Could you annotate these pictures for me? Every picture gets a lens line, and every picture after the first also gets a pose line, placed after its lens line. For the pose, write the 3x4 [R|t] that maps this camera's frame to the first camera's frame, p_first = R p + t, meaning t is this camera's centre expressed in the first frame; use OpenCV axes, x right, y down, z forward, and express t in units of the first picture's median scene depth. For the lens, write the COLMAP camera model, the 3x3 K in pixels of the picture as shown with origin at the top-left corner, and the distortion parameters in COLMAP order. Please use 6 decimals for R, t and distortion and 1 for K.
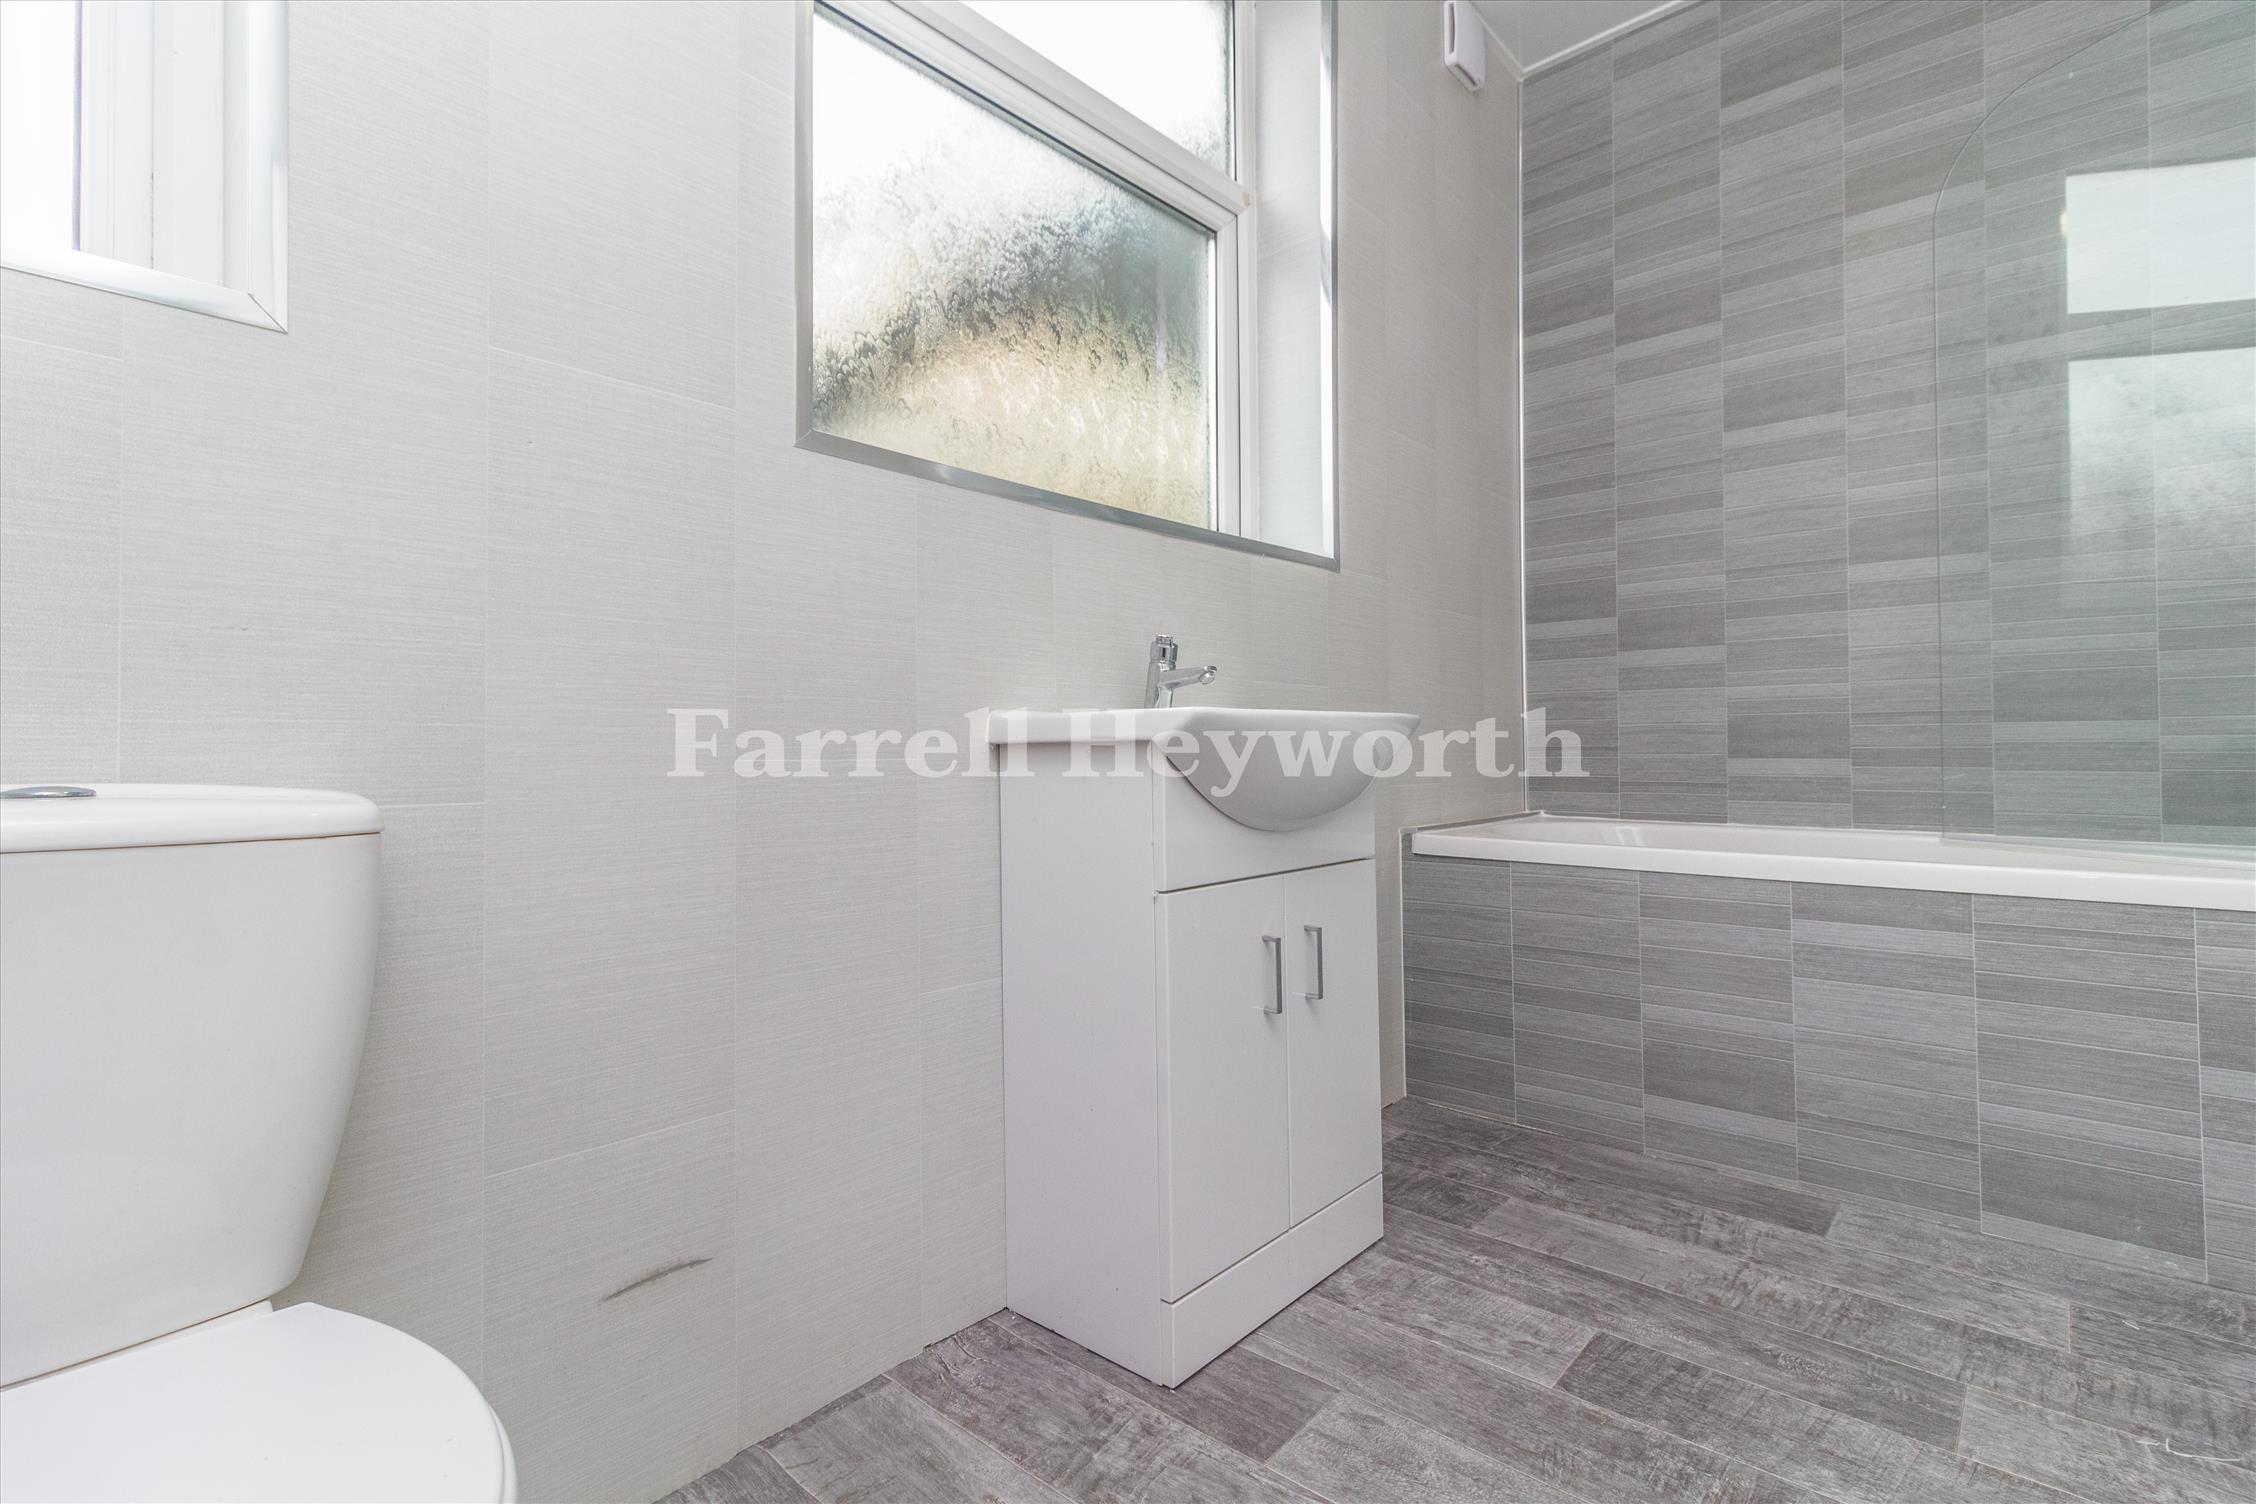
lens RADIAL K [[1084.9, 0, 1128.0], [0, 1084.9, 752.0], [0, 0, 1]] dist [0.006226, -0.000979]
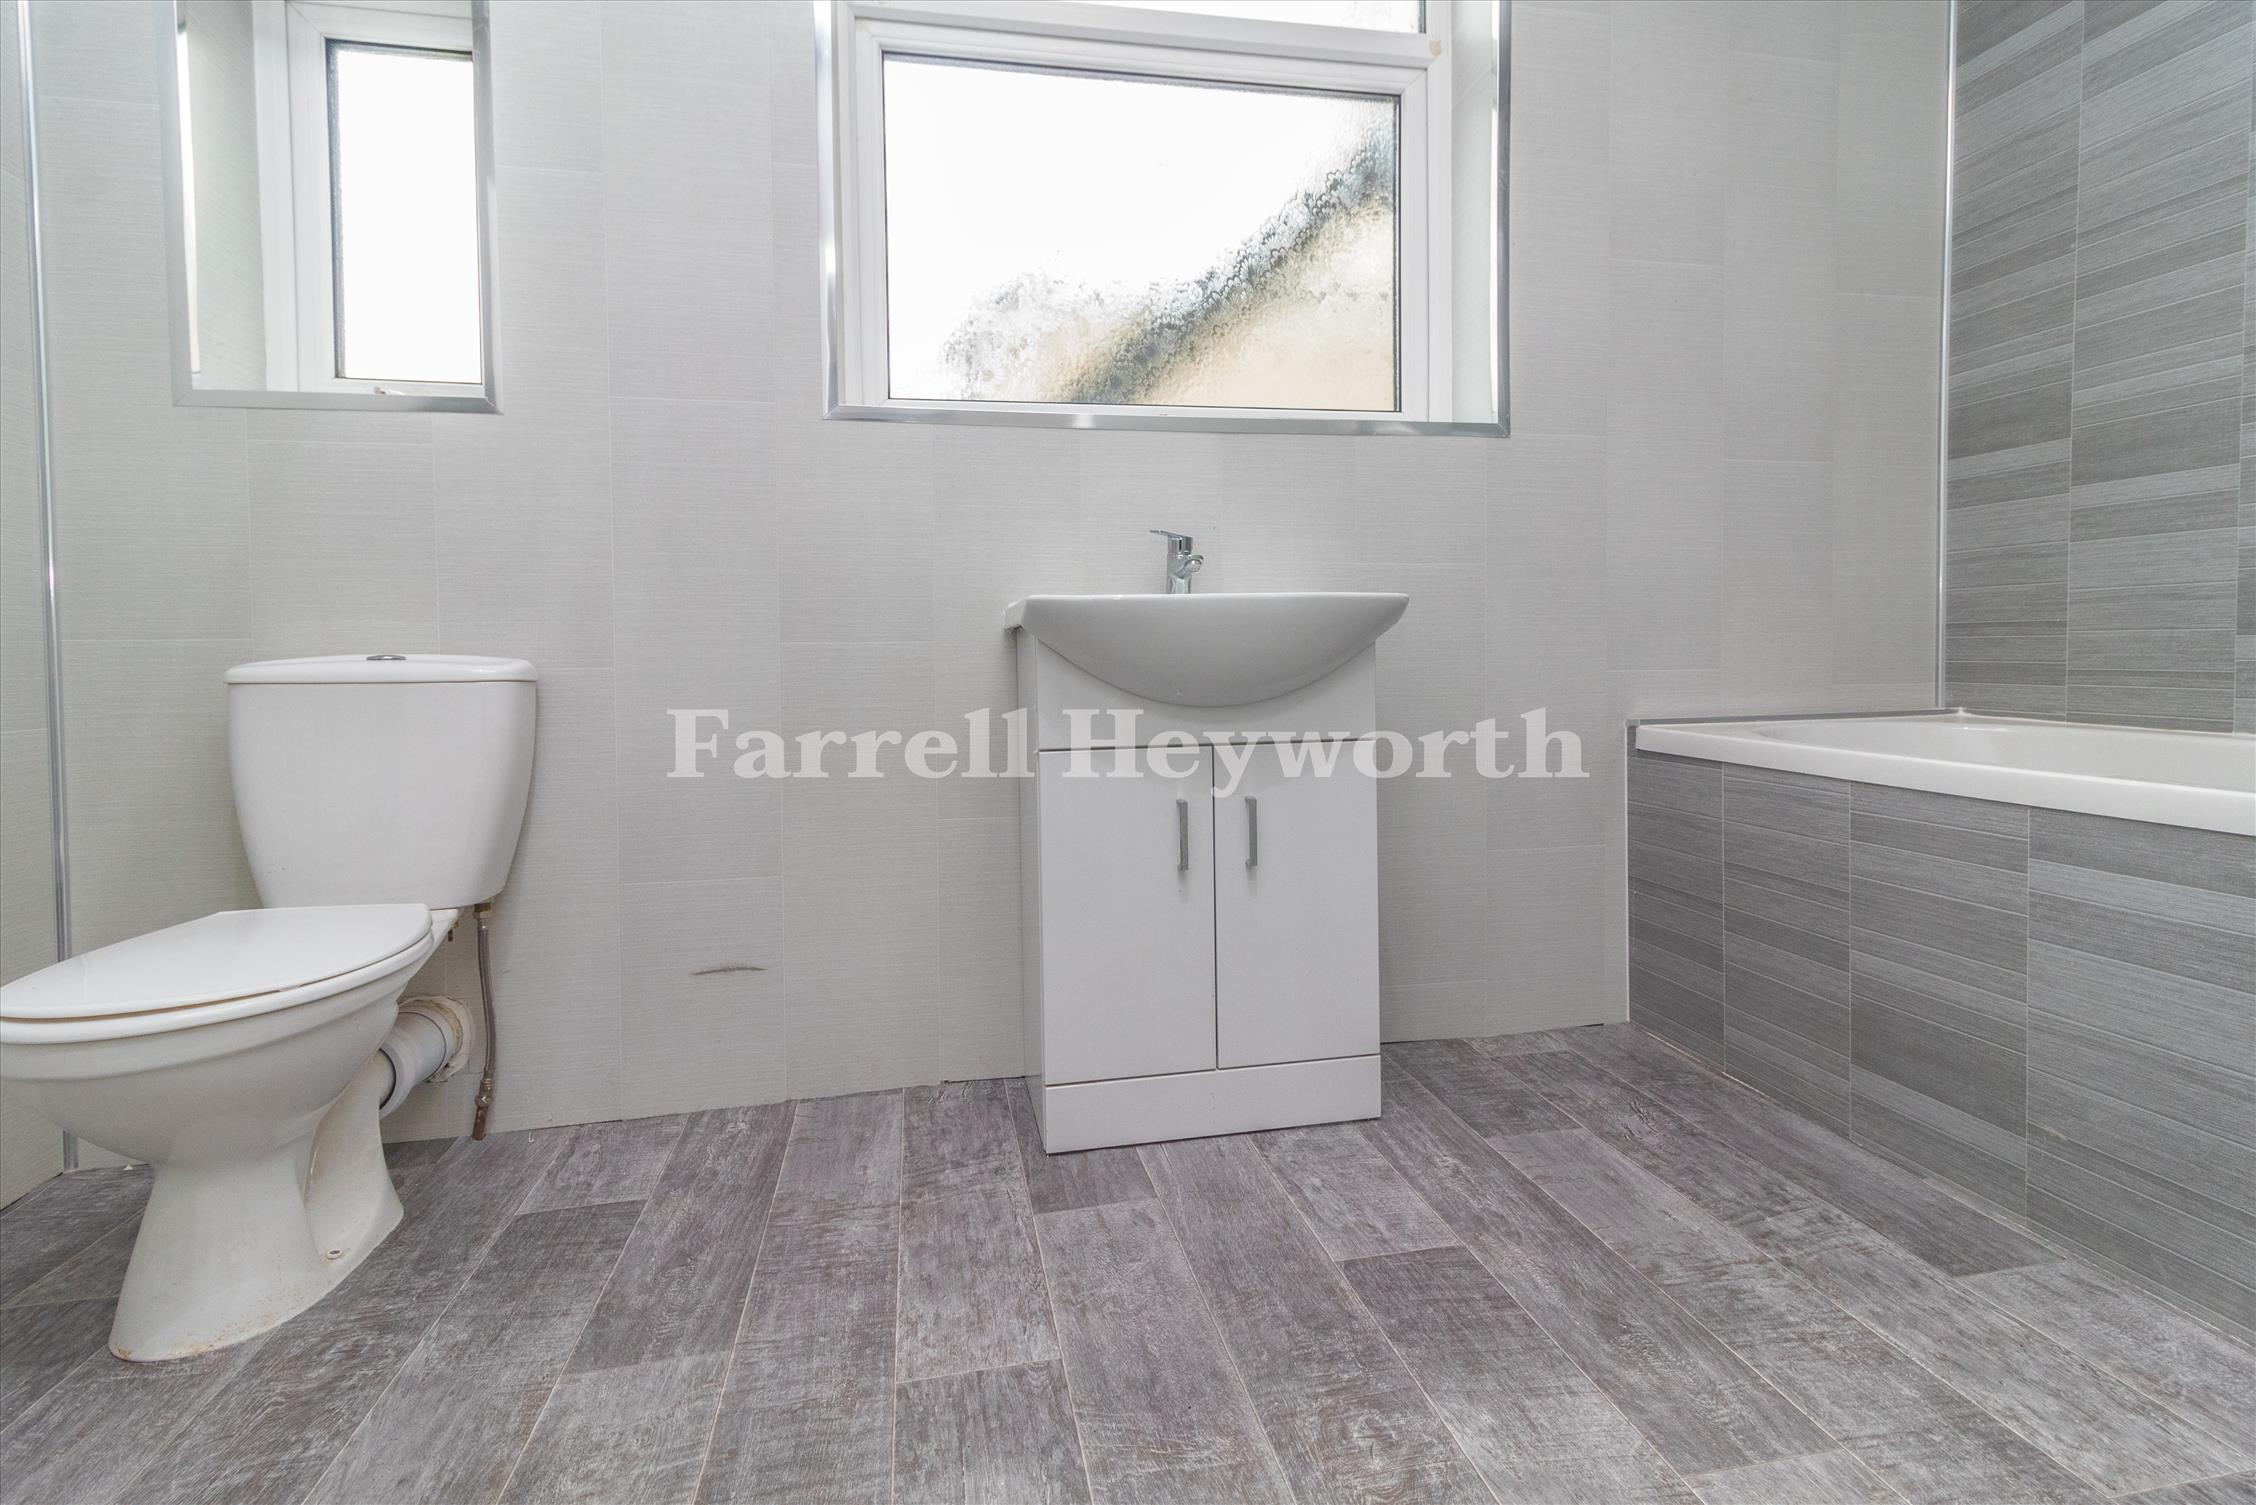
lens RADIAL K [[1079.4, 0, 1127.4], [0, 1079.4, 703.2], [0, 0, 1]] dist [0.004087, 0.001051]
pose [[0.789951, 0.026306, -0.612606, 0.590586], [0.007604, 0.998582, 0.052686, 0.010254], [0.613123, -0.046277, 0.788631, 0.082942]]
